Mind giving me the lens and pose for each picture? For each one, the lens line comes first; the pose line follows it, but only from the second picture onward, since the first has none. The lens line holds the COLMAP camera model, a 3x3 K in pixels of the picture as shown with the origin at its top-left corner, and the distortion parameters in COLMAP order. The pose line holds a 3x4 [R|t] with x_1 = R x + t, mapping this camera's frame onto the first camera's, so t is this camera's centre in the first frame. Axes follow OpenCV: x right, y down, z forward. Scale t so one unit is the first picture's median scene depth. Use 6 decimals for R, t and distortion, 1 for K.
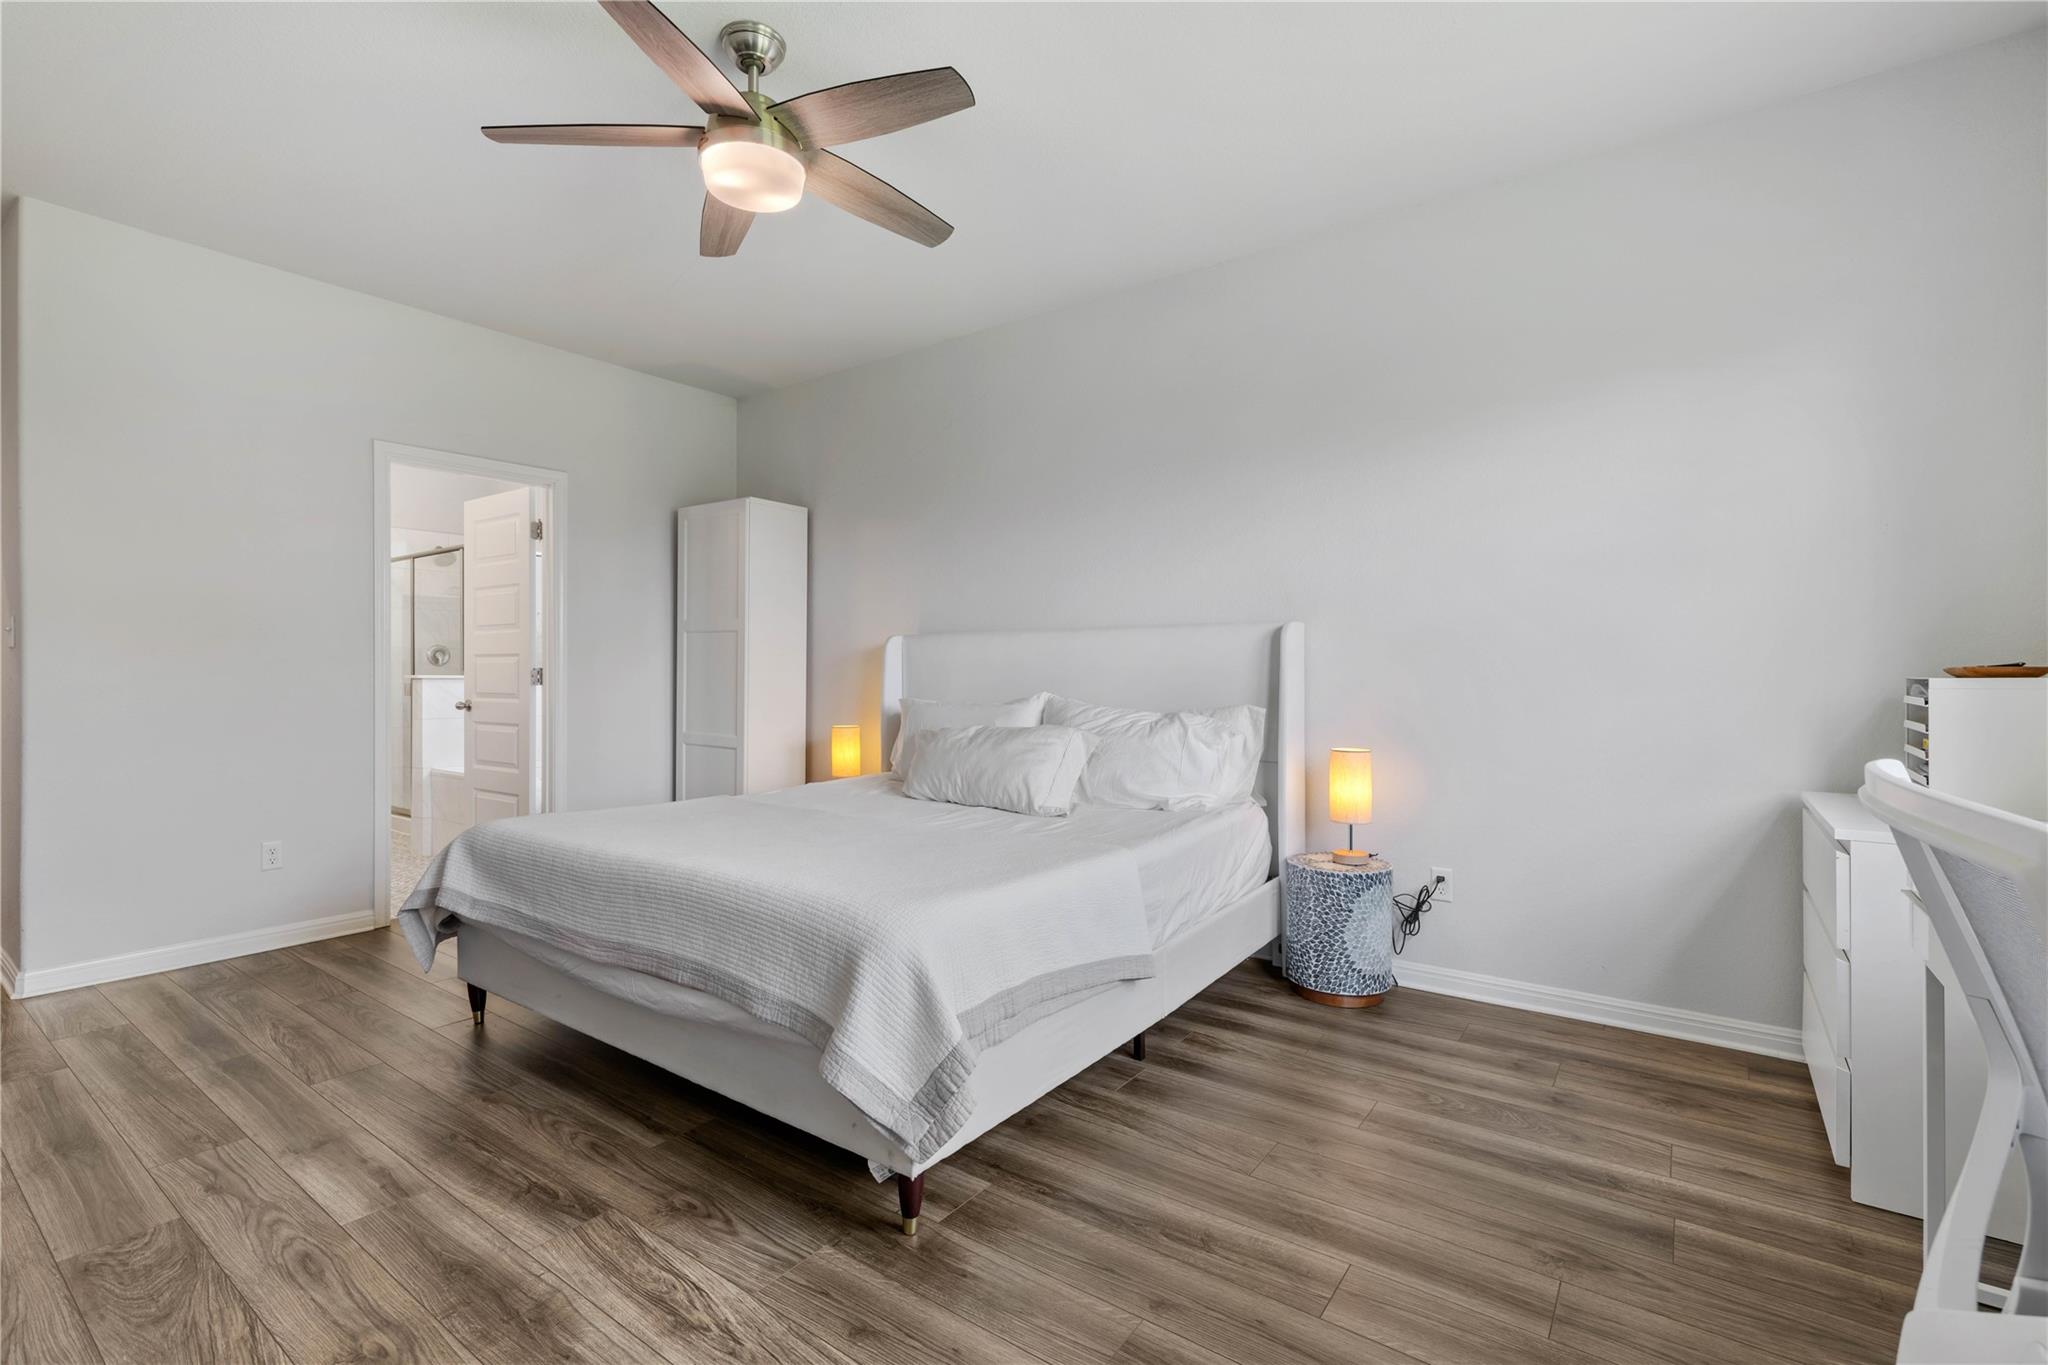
lens RADIAL K [[916.5, 0, 1041.8], [0, 916.5, 668.4], [0, 0, 1]] dist [0.001824, 0.000353]
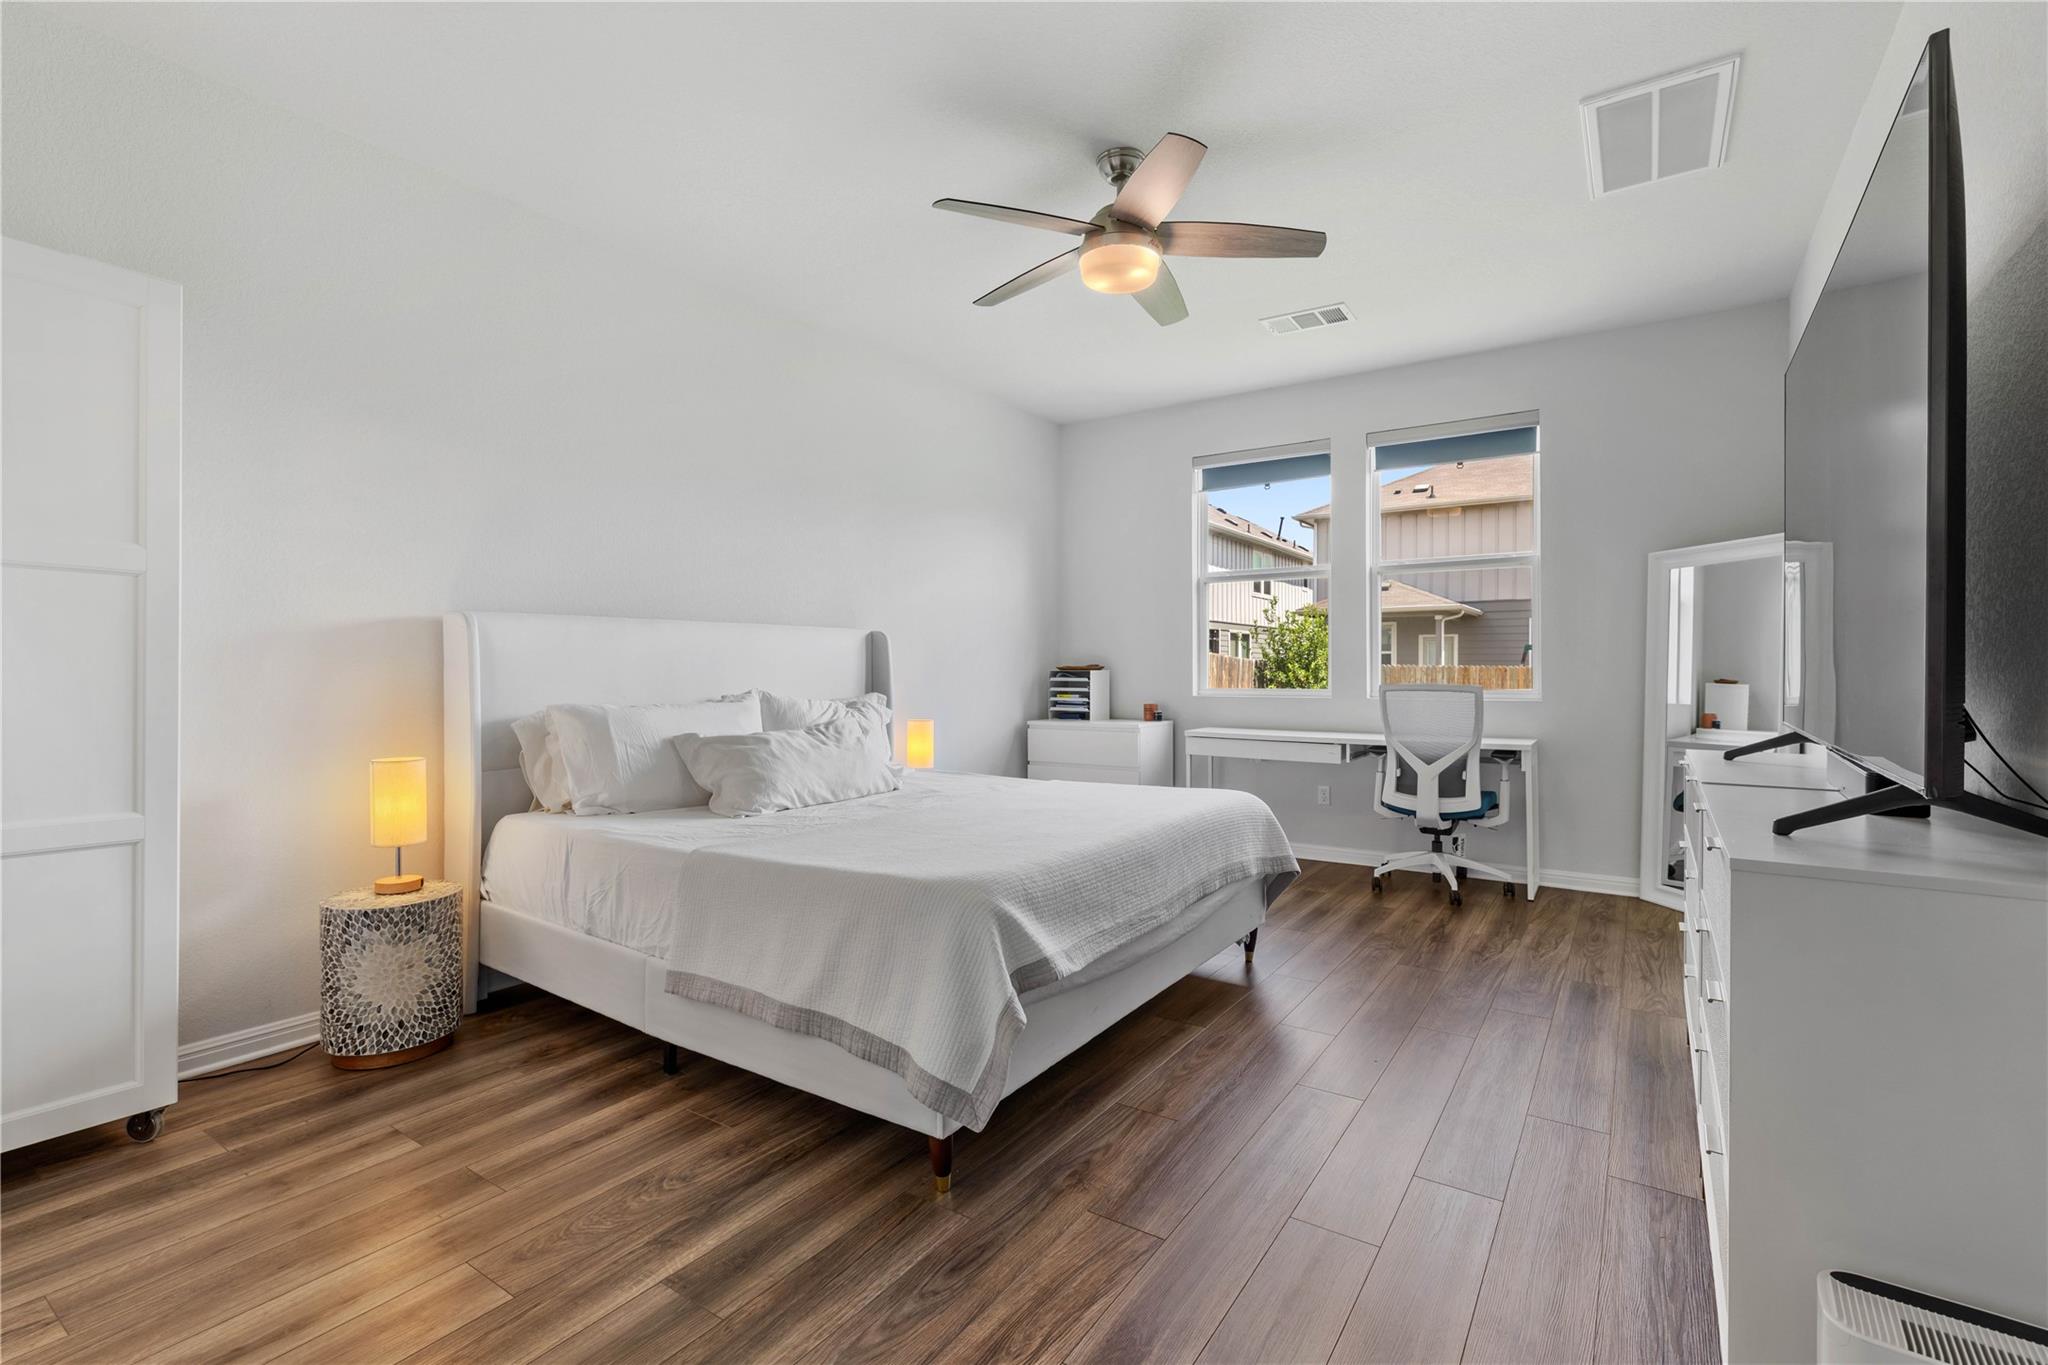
lens RADIAL K [[916.5, 0, 1041.8], [0, 916.5, 668.4], [0, 0, 1]] dist [0.001824, 0.000353]
pose [[-0.036220, 0.000944, 0.999343, -1.553216], [-0.003144, 0.999994, -0.001059, 0.004140], [-0.999339, -0.003181, -0.036217, 1.145386]]
